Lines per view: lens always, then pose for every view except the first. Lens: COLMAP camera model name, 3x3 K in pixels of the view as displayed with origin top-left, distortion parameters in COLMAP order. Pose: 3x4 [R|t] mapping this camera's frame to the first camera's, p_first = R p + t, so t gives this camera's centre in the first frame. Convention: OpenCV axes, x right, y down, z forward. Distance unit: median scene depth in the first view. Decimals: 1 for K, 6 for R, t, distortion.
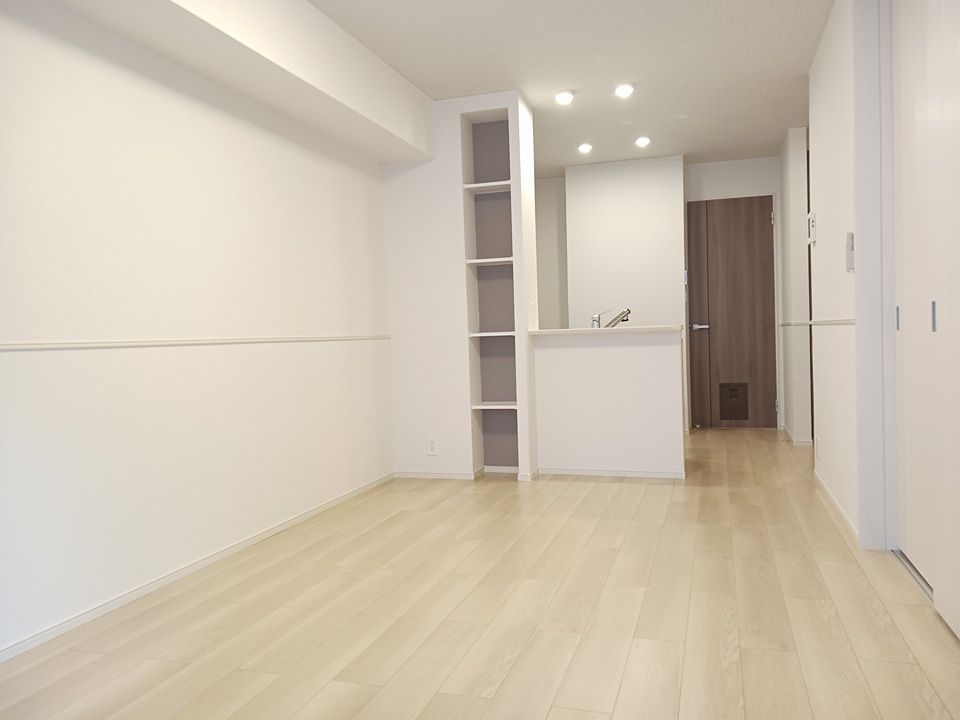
lens RADIAL K [[745.6, 0, 476.7], [0, 745.6, 359.0], [0, 0, 1]] dist [0.040421, -0.010244]
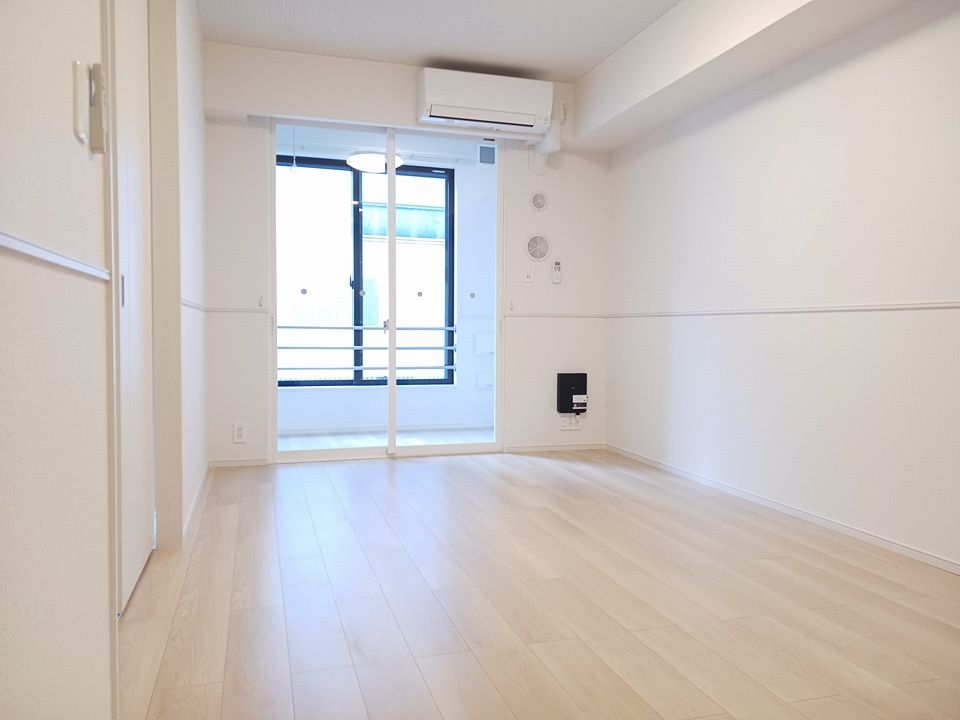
lens RADIAL K [[745.6, 0, 481.0], [0, 745.6, 357.0], [0, 0, 1]] dist [0.040421, -0.010244]
pose [[-0.822660, 0.047237, -0.566568, 0.565120], [-0.000172, 0.996522, 0.083334, -0.036250], [0.568534, 0.068653, -0.819790, 1.476276]]
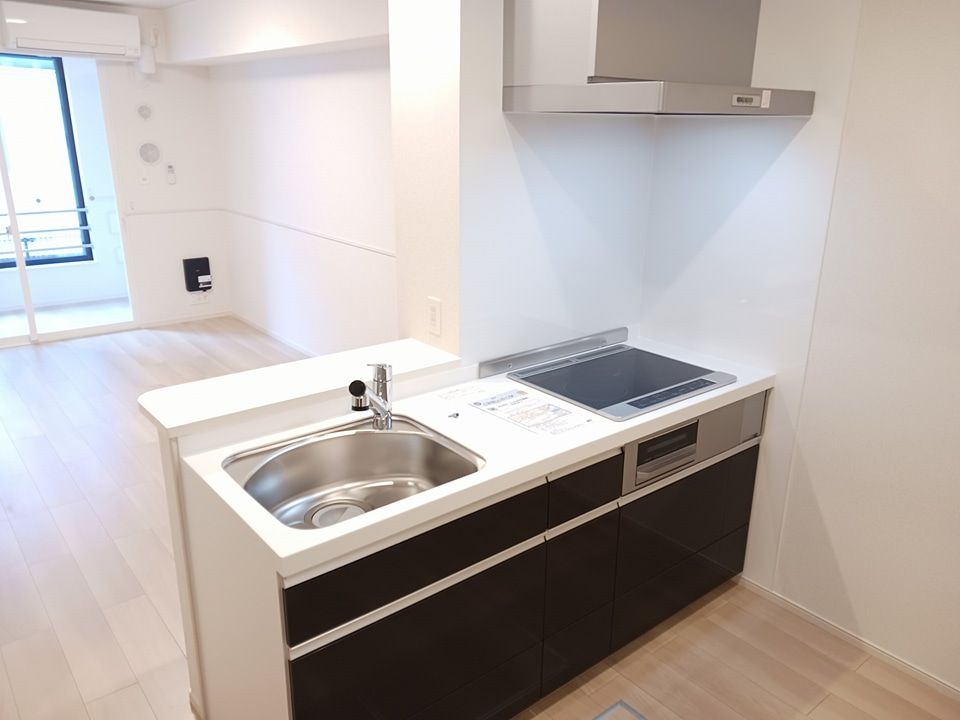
lens RADIAL K [[745.6, 0, 481.6], [0, 745.6, 363.3], [0, 0, 1]] dist [0.040421, -0.010244]
pose [[-0.545191, 0.280992, -0.789817, 0.724113], [-0.022241, 0.936971, 0.348697, -0.311875], [0.838017, 0.207673, -0.504578, 1.956998]]
